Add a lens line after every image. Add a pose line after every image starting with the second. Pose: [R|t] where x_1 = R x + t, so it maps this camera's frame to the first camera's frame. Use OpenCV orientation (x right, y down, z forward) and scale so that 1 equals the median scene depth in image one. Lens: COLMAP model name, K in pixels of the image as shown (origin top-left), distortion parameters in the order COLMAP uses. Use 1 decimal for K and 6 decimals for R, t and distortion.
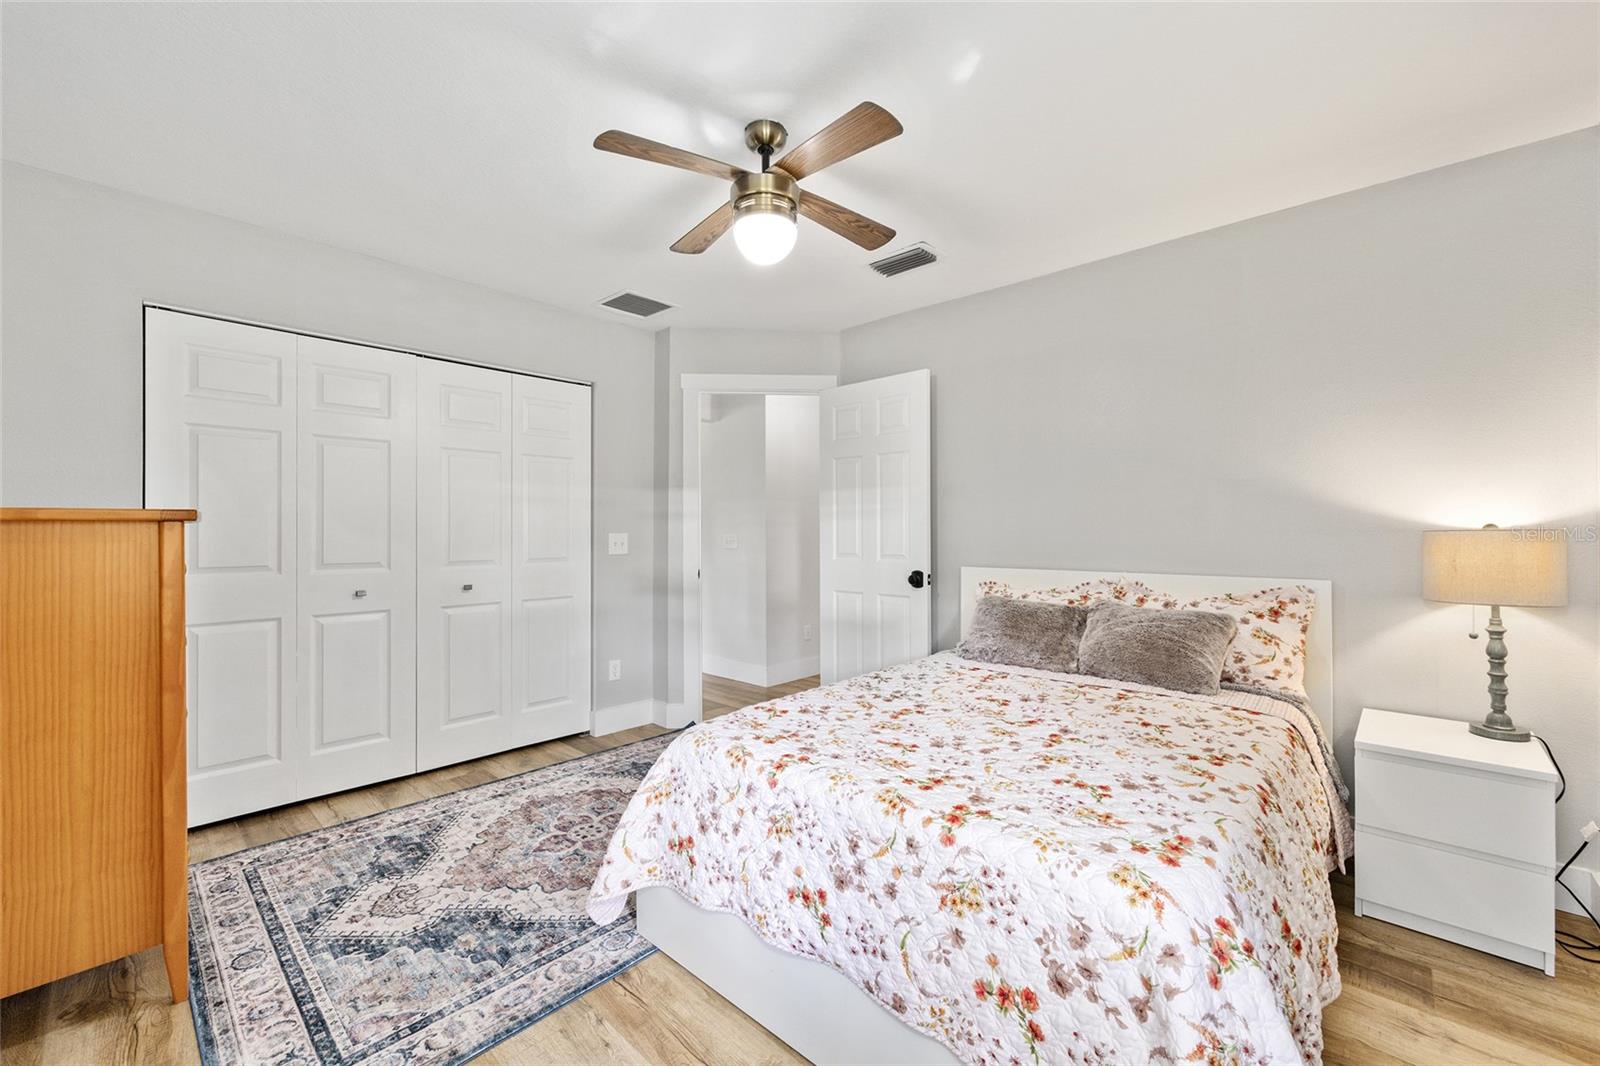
lens RADIAL K [[638.3, 0, 802.7], [0, 638.3, 531.1], [0, 0, 1]] dist [-0.000012, -0.000013]
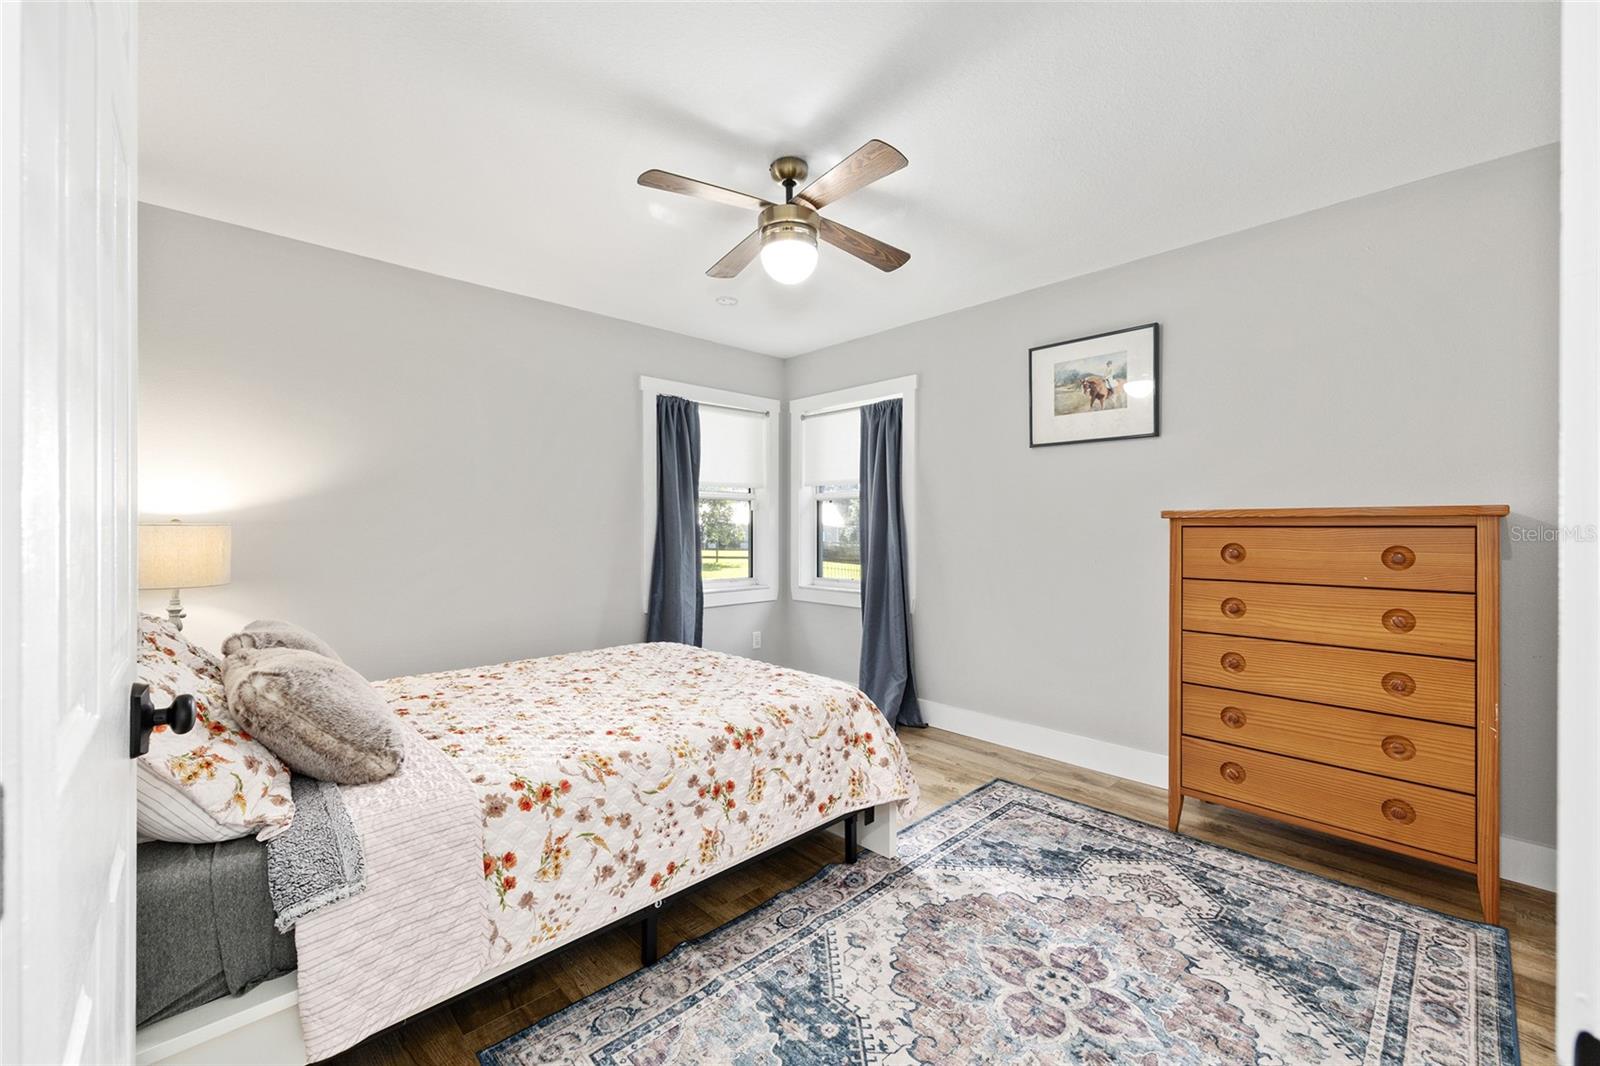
lens RADIAL K [[638.3, 0, 797.6], [0, 638.3, 527.0], [0, 0, 1]] dist [-0.000012, -0.000013]
pose [[-0.997784, 0.000685, 0.066526, -0.143498], [0.000814, 0.999998, 0.001921, 0.002037], [-0.066525, 0.001971, -0.997783, 2.073596]]
